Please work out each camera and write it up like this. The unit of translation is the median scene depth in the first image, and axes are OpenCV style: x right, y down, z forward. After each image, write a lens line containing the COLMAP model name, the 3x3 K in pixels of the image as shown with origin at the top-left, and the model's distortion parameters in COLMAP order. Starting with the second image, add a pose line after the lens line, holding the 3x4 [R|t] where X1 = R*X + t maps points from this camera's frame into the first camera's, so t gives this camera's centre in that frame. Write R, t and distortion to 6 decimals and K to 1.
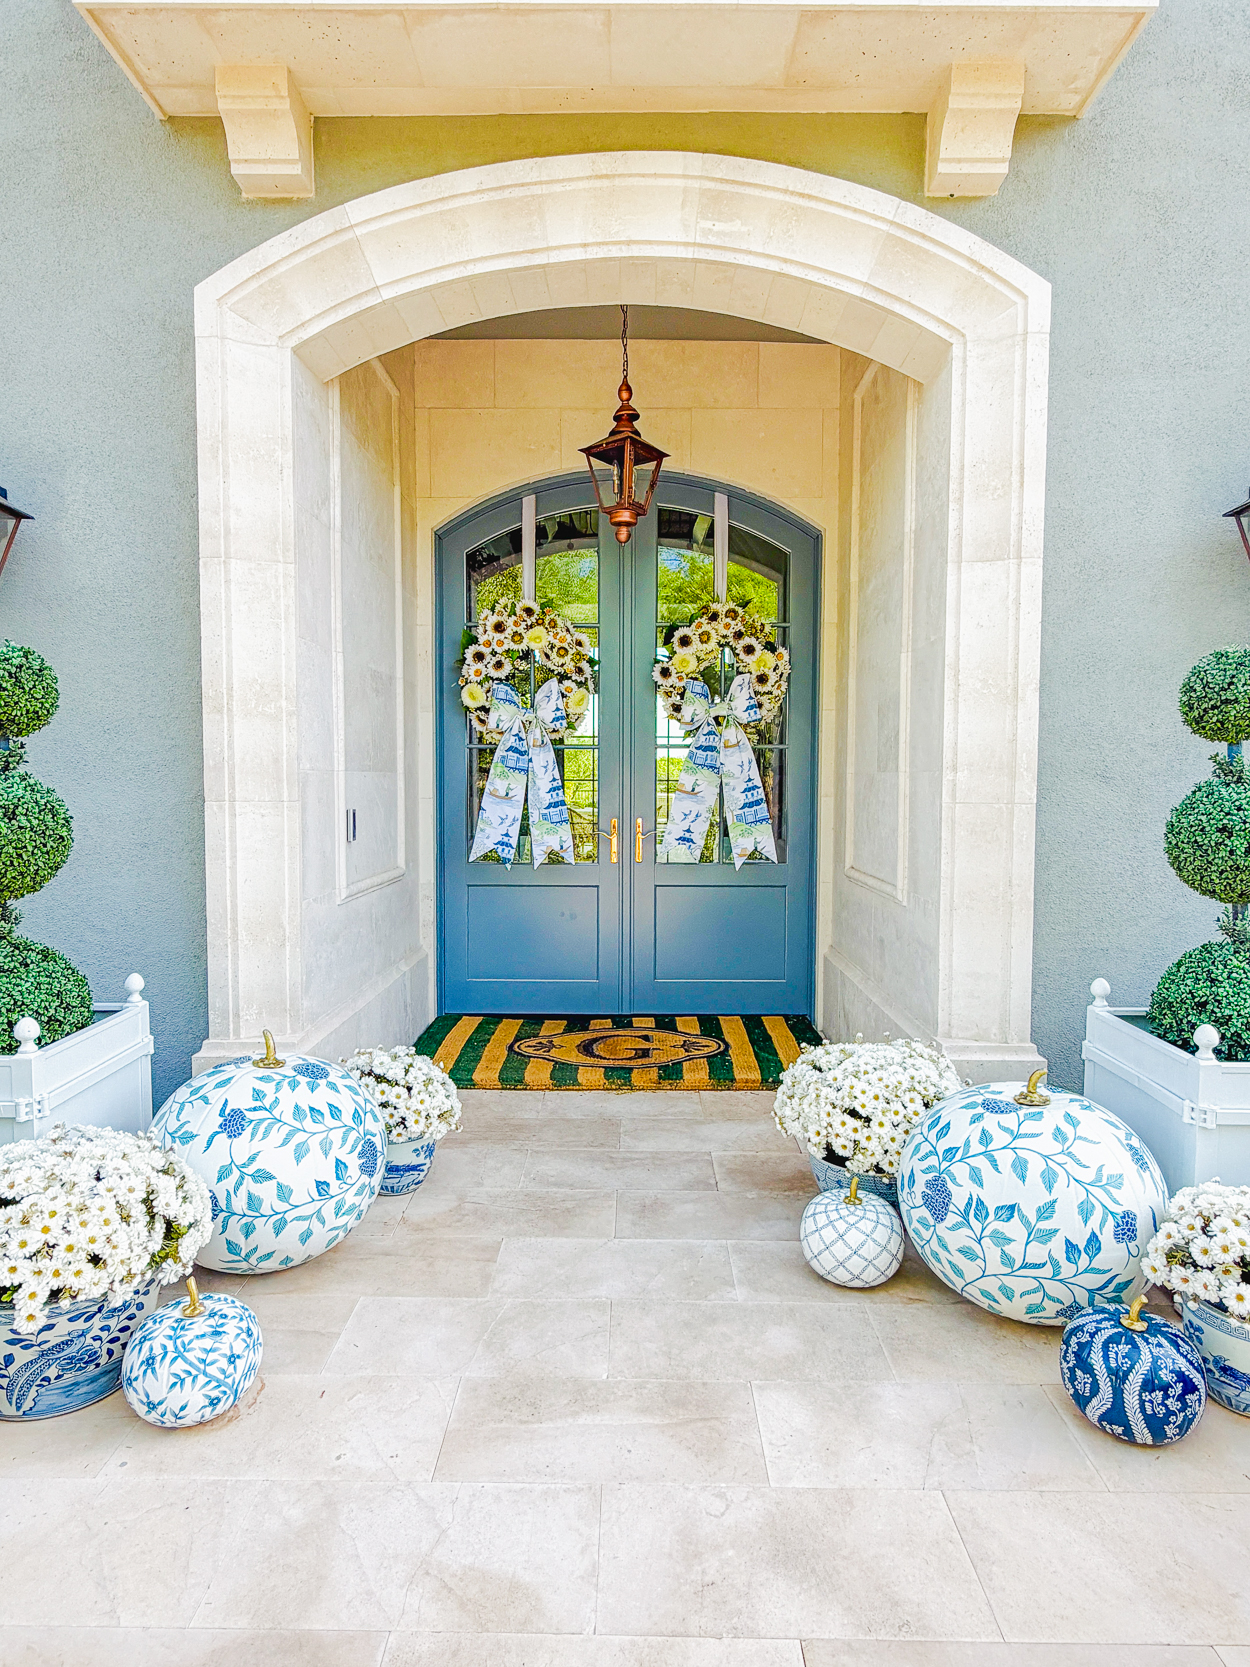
lens RADIAL K [[973.5, 0, 625.0], [0, 973.5, 833.5], [0, 0, 1]] dist [-0.004847, -0.002010]
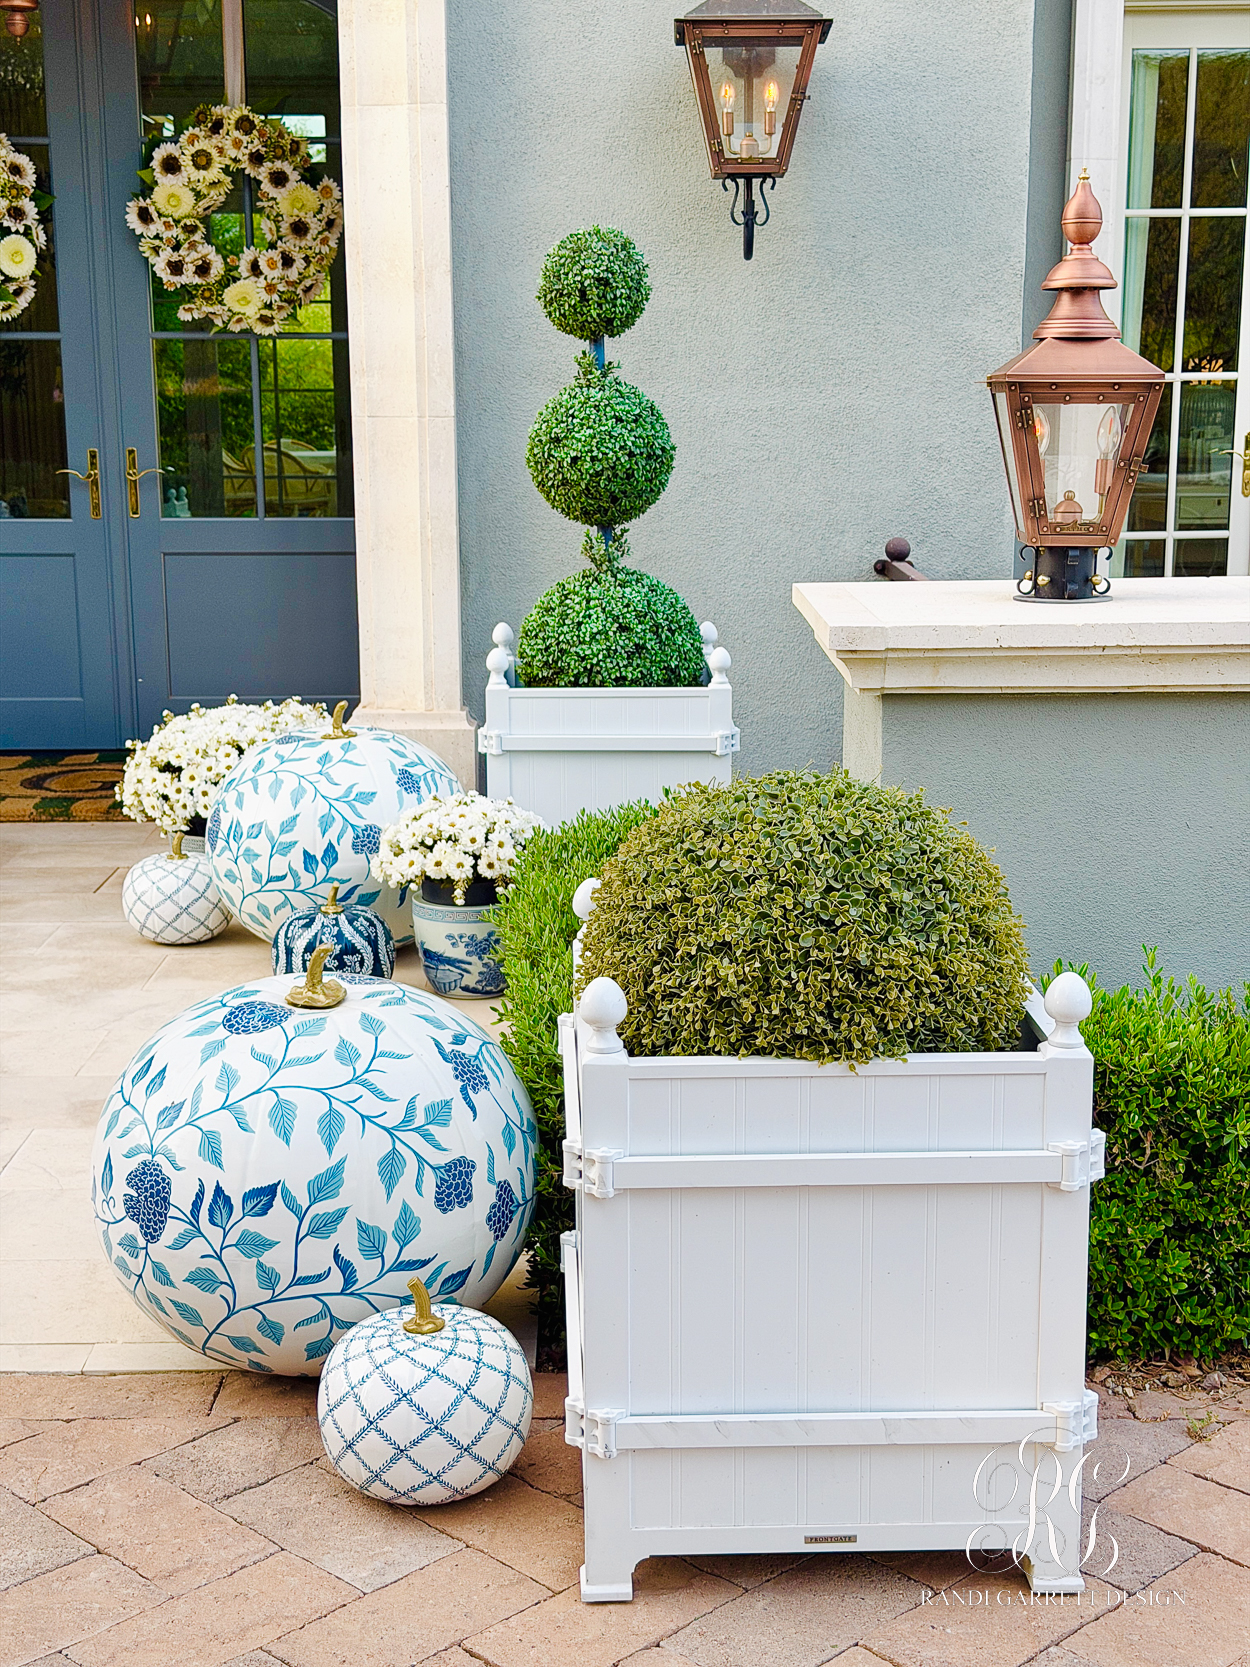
lens RADIAL K [[2327.0, 0, 629.0], [0, 2327.0, 840.7], [0, 0, 1]] dist [0.175056, -0.360750]
pose [[0.999801, -0.012272, 0.015744, 0.535713], [0.009969, 0.990270, 0.138802, 0.050678], [-0.017295, -0.138618, 0.990195, -1.012812]]
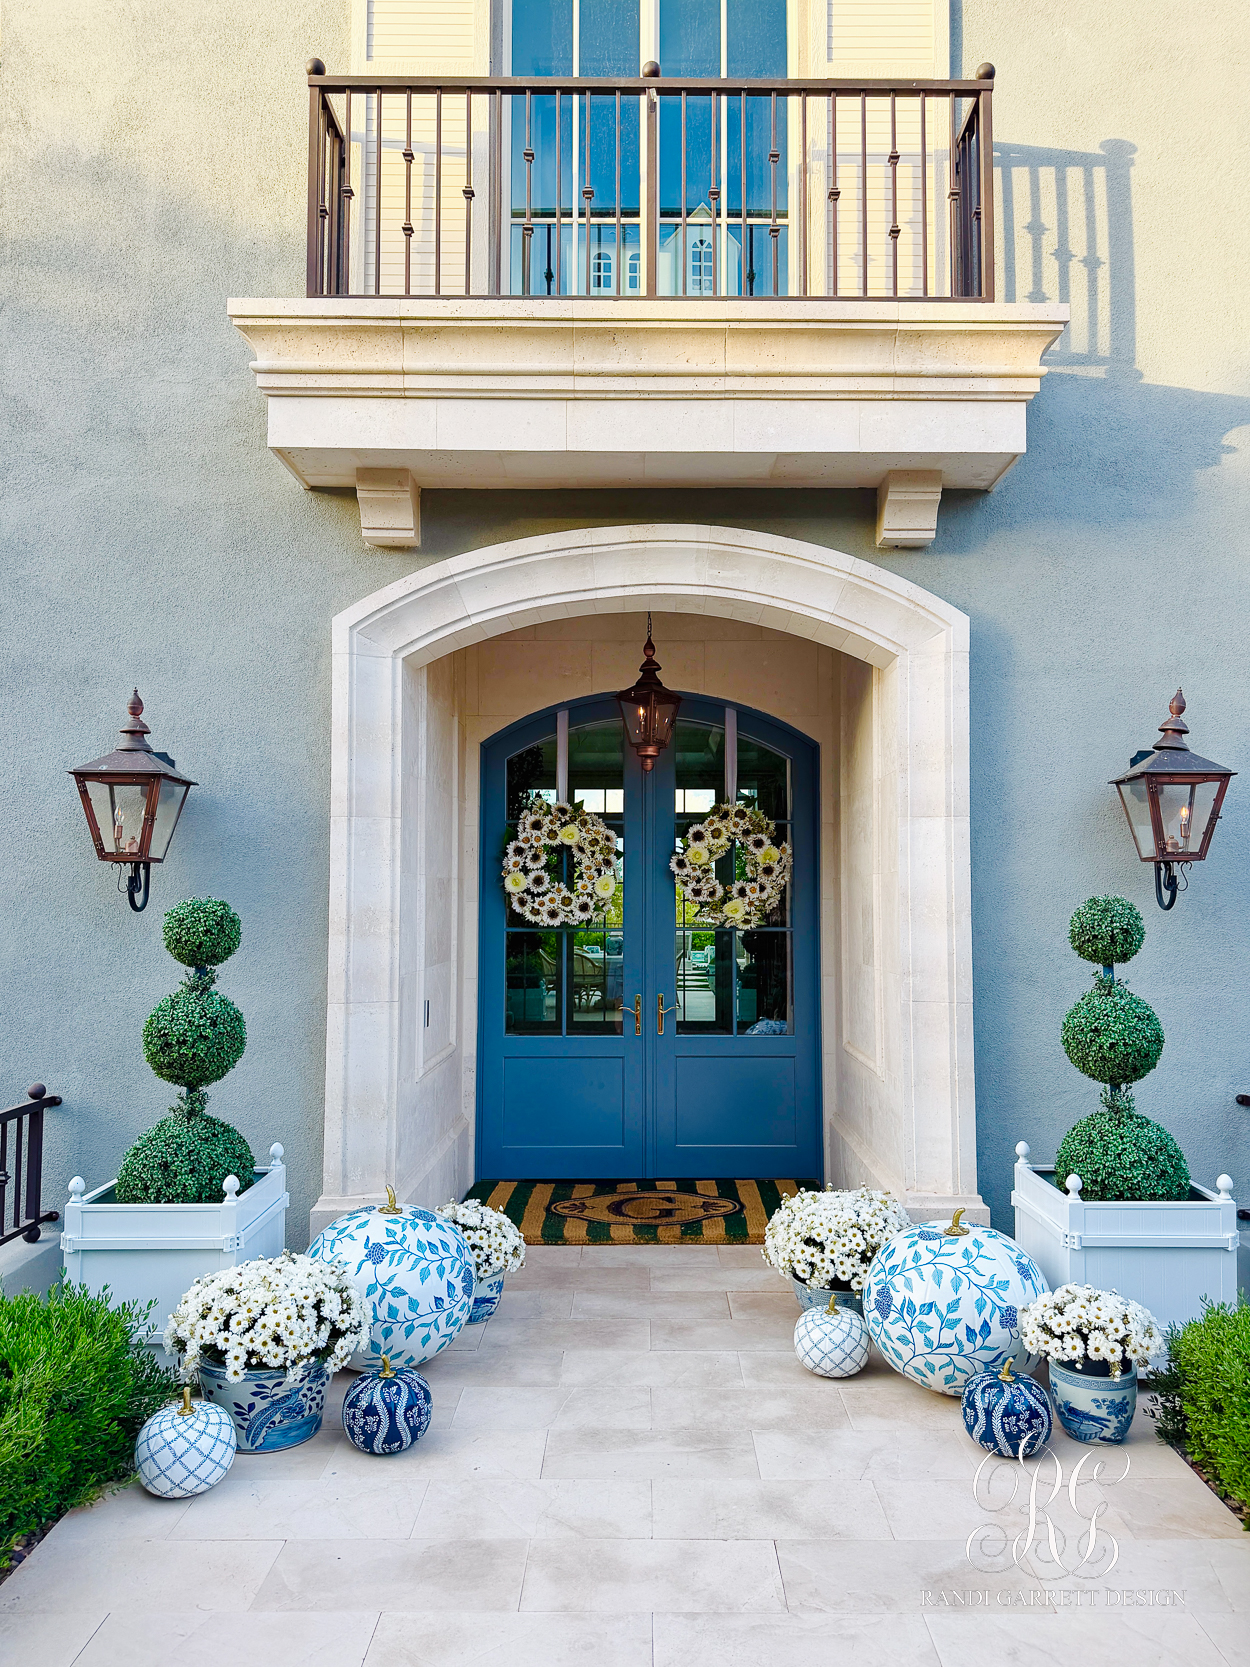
lens RADIAL K [[1198.1, 0, 651.7], [0, 1198.1, 831.5], [0, 0, 1]] dist [0.089799, -0.158512]
pose [[0.999837, -0.002299, 0.017893, -0.033354], [0.004218, 0.994147, -0.107953, -0.086623], [-0.017540, 0.108011, 0.993995, -0.617497]]
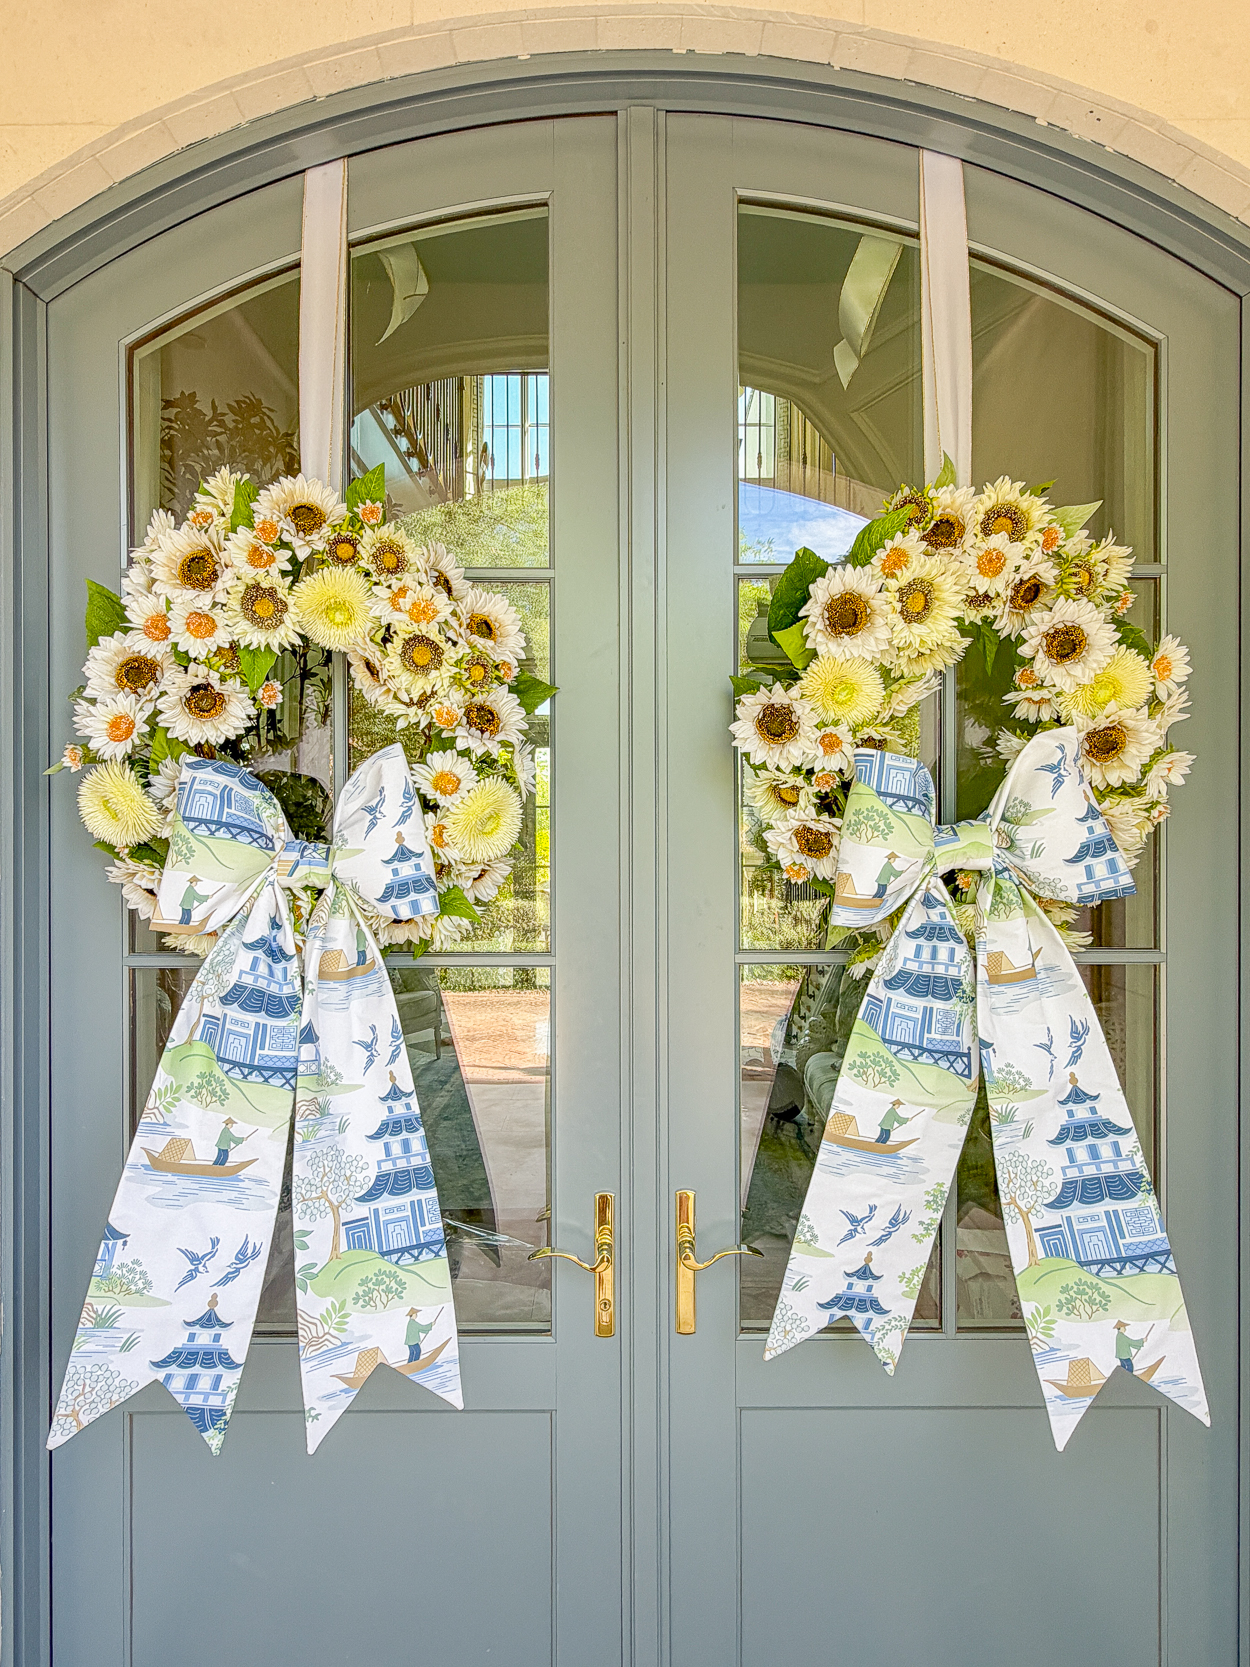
lens RADIAL K [[973.5, 0, 625.0], [0, 973.5, 833.5], [0, 0, 1]] dist [-0.004847, -0.002010]
pose [[0.999971, -0.005942, 0.004770, -0.009082], [0.006175, 0.998713, -0.050343, -0.190640], [-0.004464, 0.050371, 0.998721, 1.147559]]
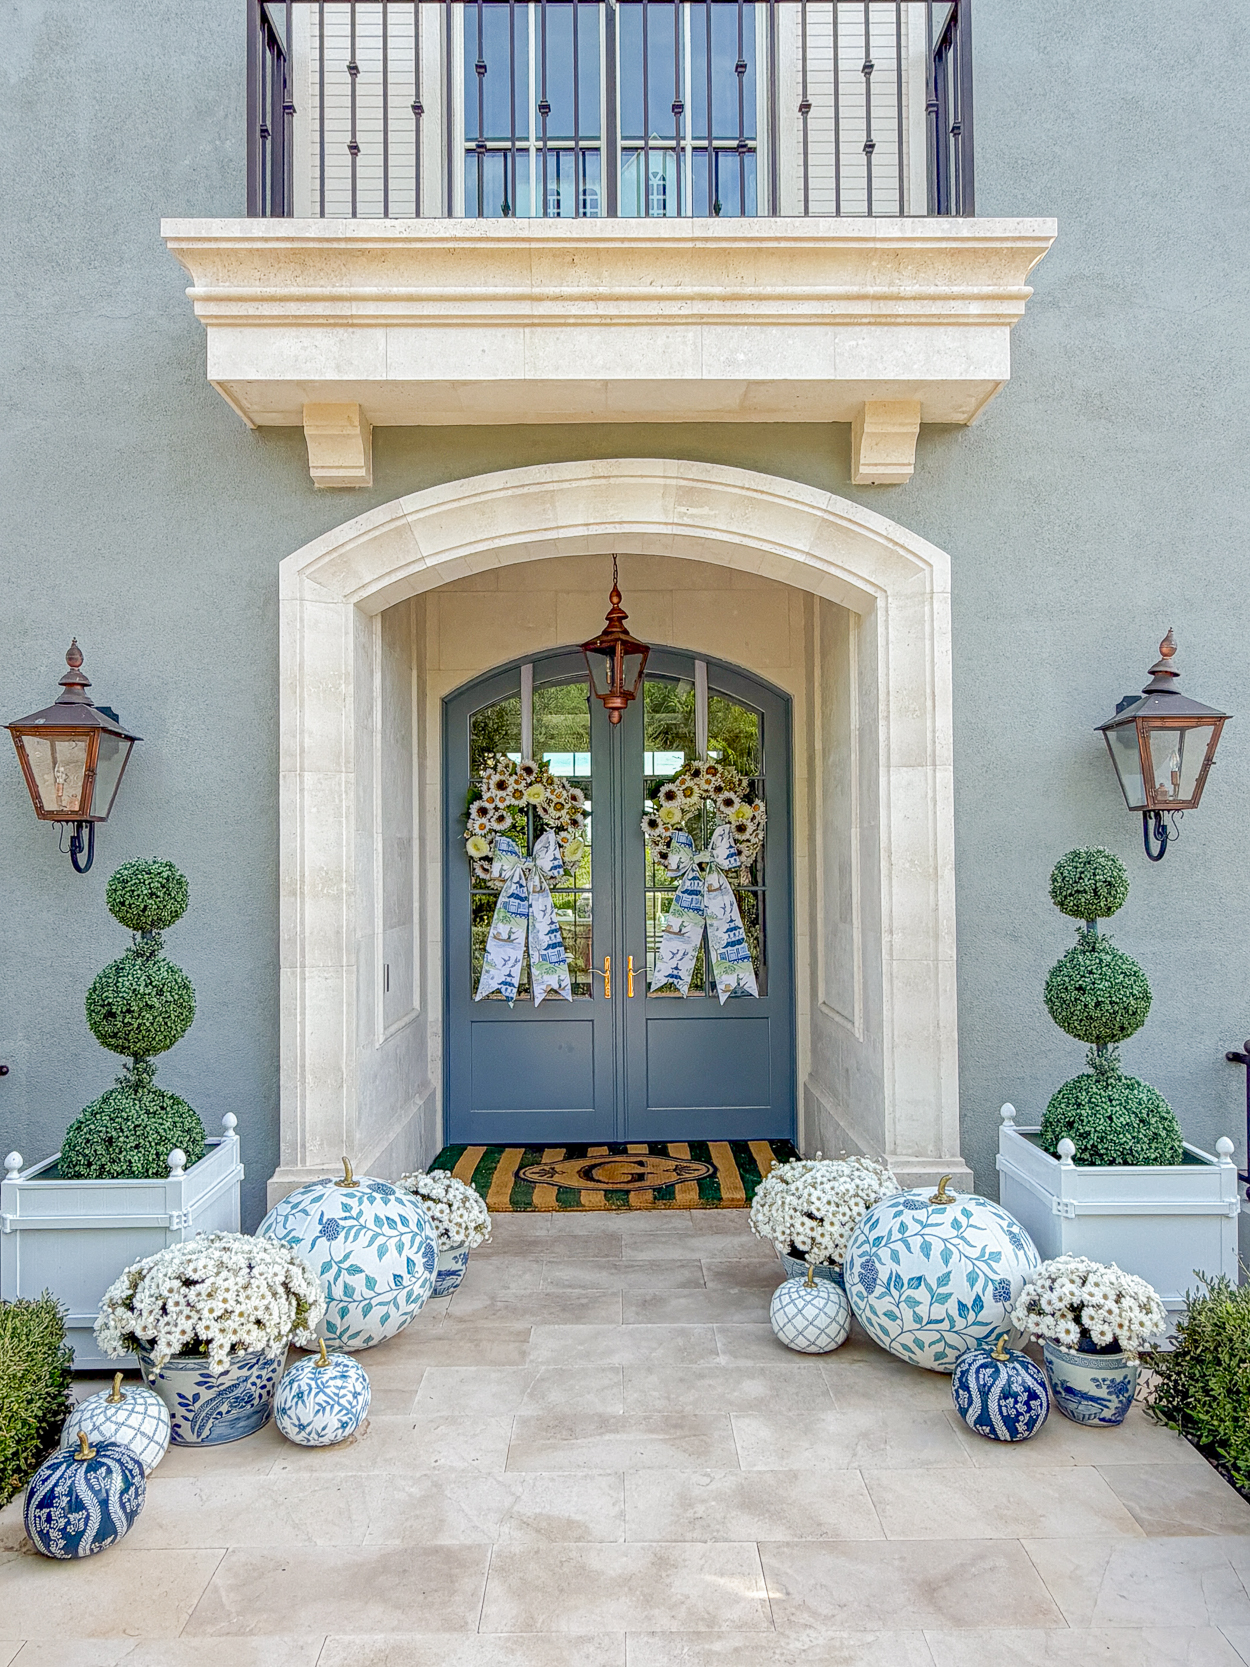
lens RADIAL K [[1143.9, 0, 624.6], [0, 1143.9, 831.3], [0, 0, 1]] dist [-0.003229, -0.001333]
pose [[0.999710, -0.012370, 0.020679, -0.027697], [0.014084, 0.996291, -0.084882, -0.077151], [-0.019552, 0.085148, 0.996176, -0.458382]]
